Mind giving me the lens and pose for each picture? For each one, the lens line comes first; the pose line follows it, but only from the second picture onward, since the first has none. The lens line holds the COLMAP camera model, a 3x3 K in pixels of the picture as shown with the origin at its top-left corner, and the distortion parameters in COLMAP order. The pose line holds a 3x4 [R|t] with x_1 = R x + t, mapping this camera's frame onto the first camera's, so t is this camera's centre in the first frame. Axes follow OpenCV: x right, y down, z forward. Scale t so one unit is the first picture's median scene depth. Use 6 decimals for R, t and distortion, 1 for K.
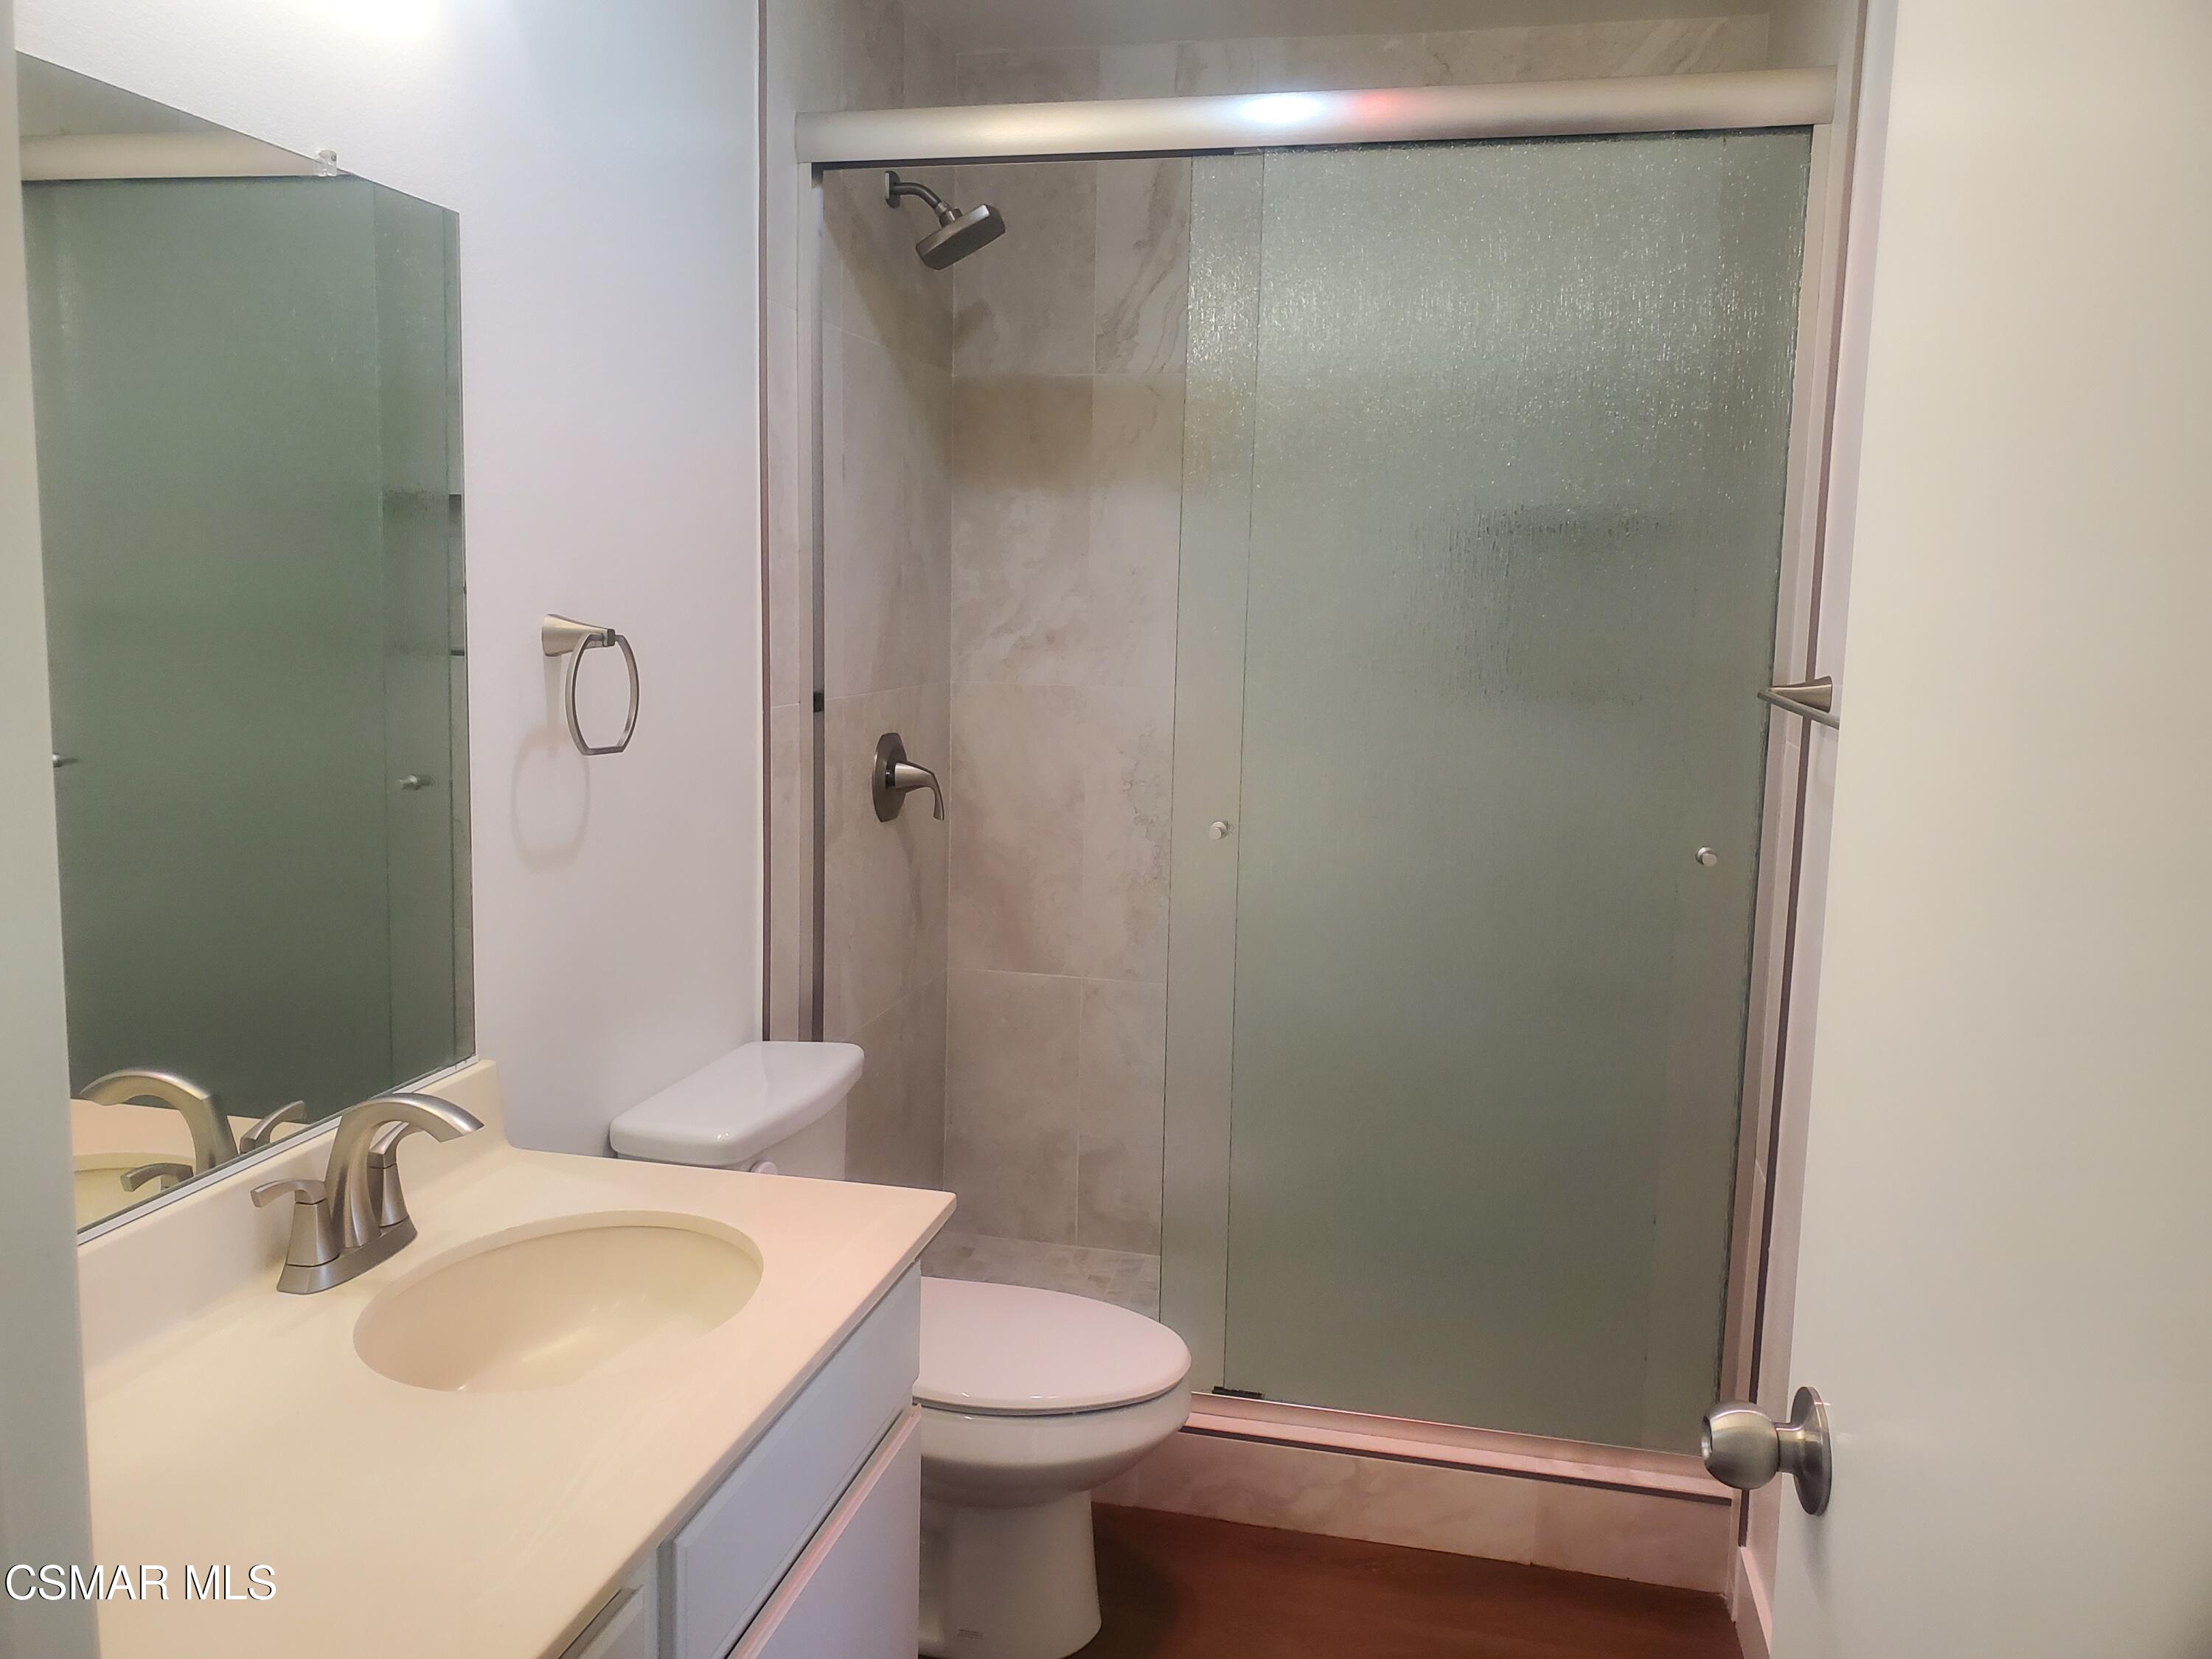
lens RADIAL K [[1726.3, 0, 1107.5], [0, 1726.3, 836.6], [0, 0, 1]] dist [0.030079, -0.031050]
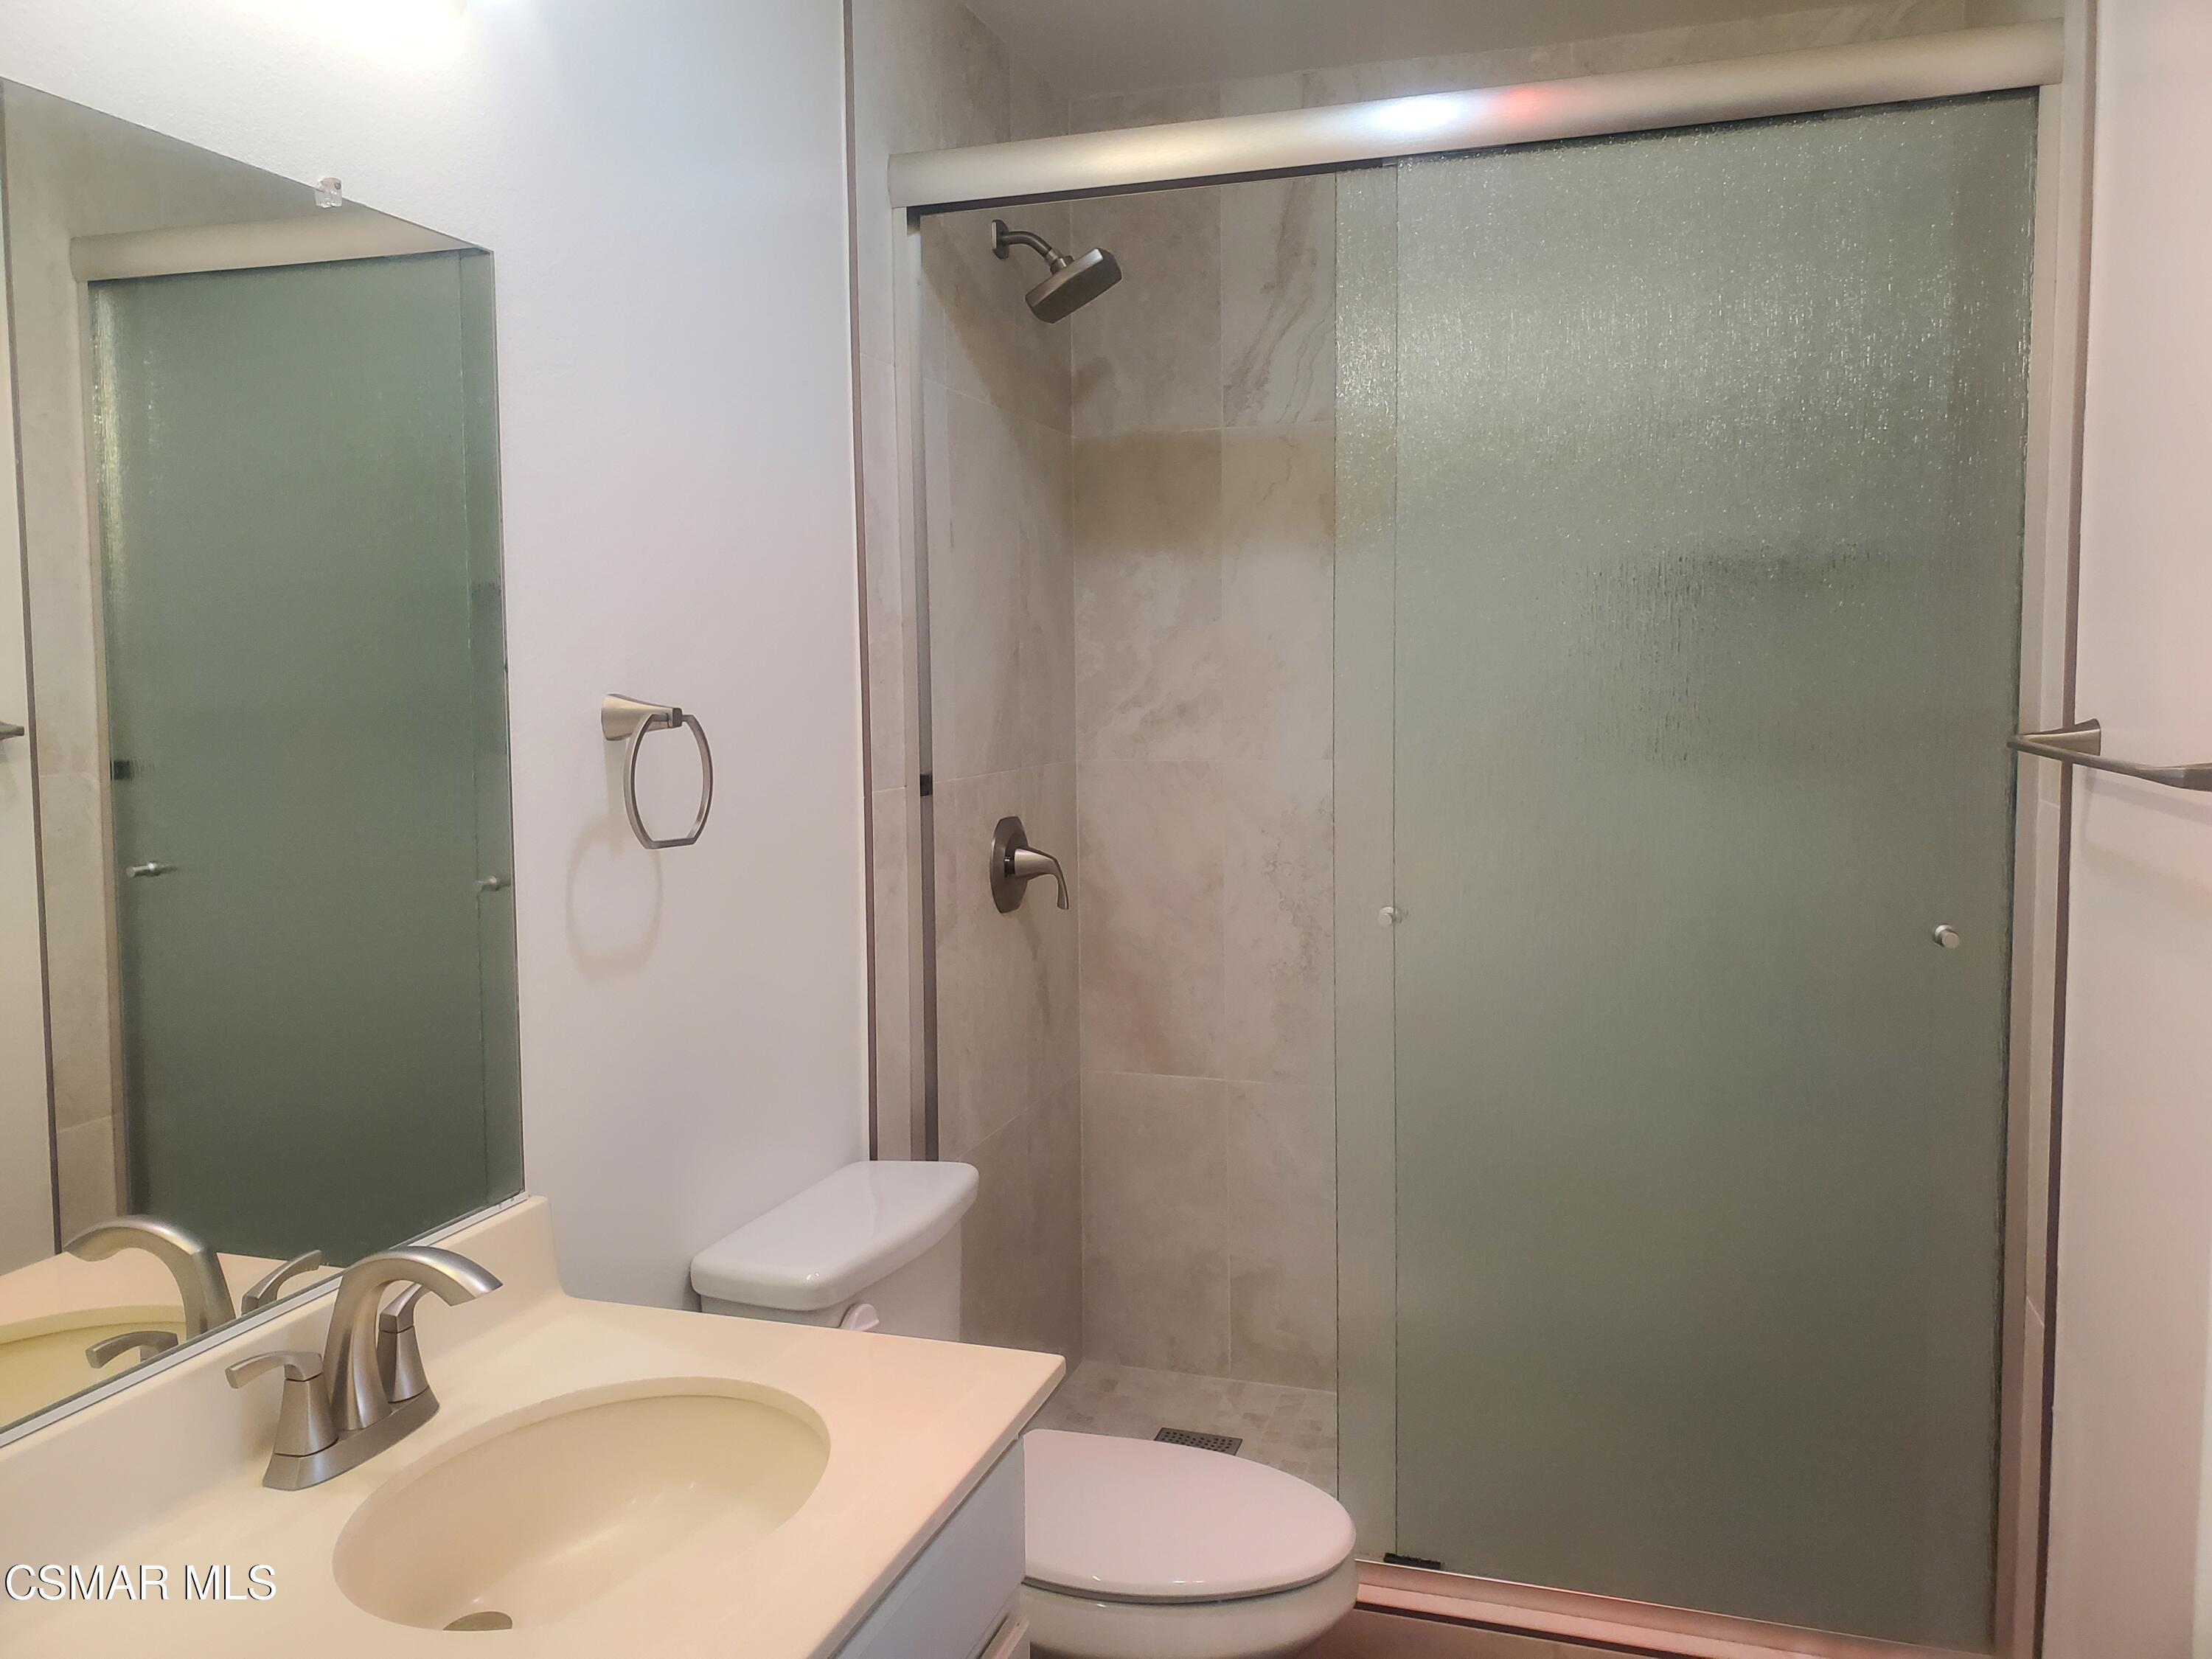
lens RADIAL K [[1726.3, 0, 1107.5], [0, 1726.3, 812.8], [0, 0, 1]] dist [0.030079, -0.031050]
pose [[0.995427, -0.026425, -0.091801, 0.013519], [0.020575, 0.997731, -0.064100, -0.002833], [0.093287, 0.061918, 0.993712, 0.107813]]
